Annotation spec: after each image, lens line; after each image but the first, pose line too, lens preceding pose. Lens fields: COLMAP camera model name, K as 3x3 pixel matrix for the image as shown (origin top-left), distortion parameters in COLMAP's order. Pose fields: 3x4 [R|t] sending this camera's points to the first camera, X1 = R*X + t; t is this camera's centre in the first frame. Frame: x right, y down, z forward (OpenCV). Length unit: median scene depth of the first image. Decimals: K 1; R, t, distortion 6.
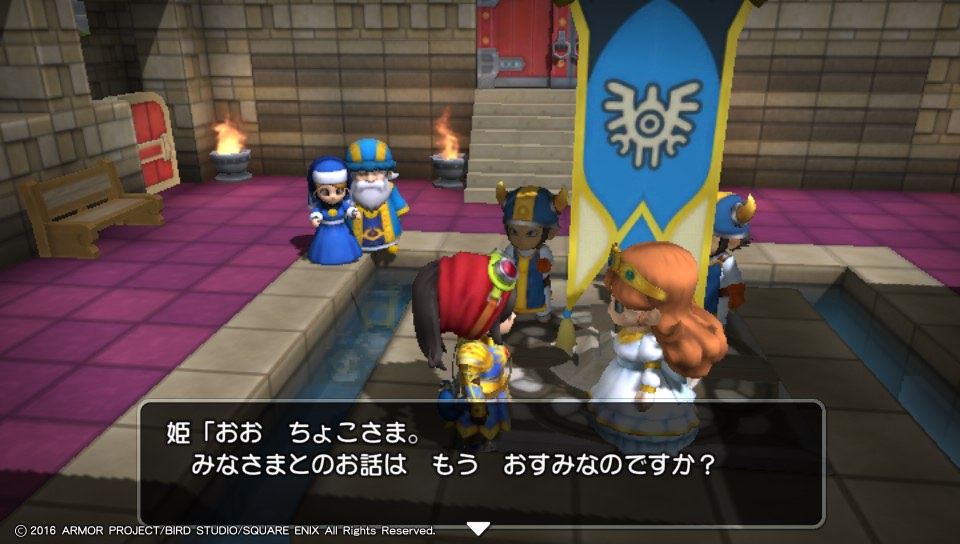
lens RADIAL K [[645.4, 0, 479.4], [0, 645.4, 272.0], [0, 0, 1]] dist [0.004565, -0.002049]
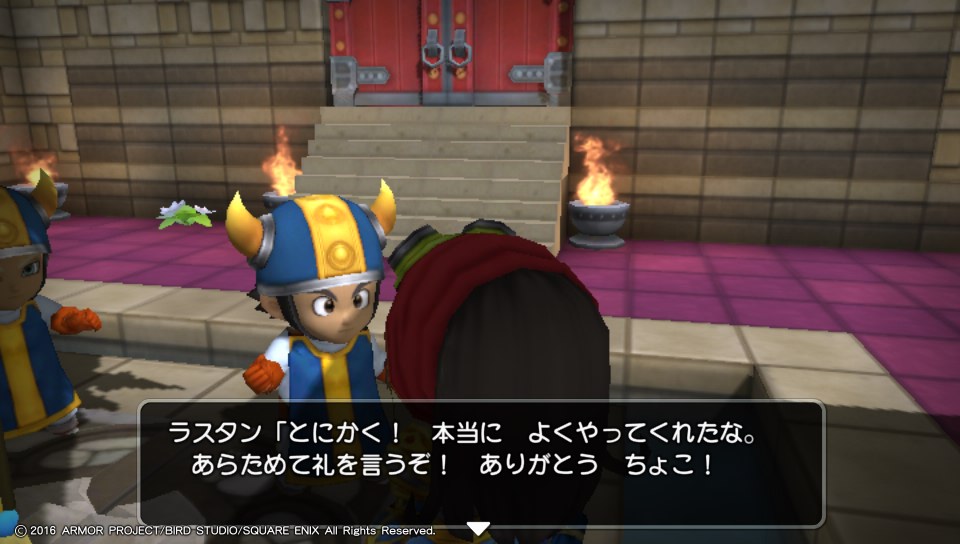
lens RADIAL K [[645.4, 0, 480.7], [0, 645.4, 273.4], [0, 0, 1]] dist [0.004565, -0.002049]
pose [[0.994419, 0.026781, -0.102044, 0.265583], [-0.037540, 0.993761, -0.105023, -0.013497], [0.098595, 0.108268, 0.989220, 0.285656]]
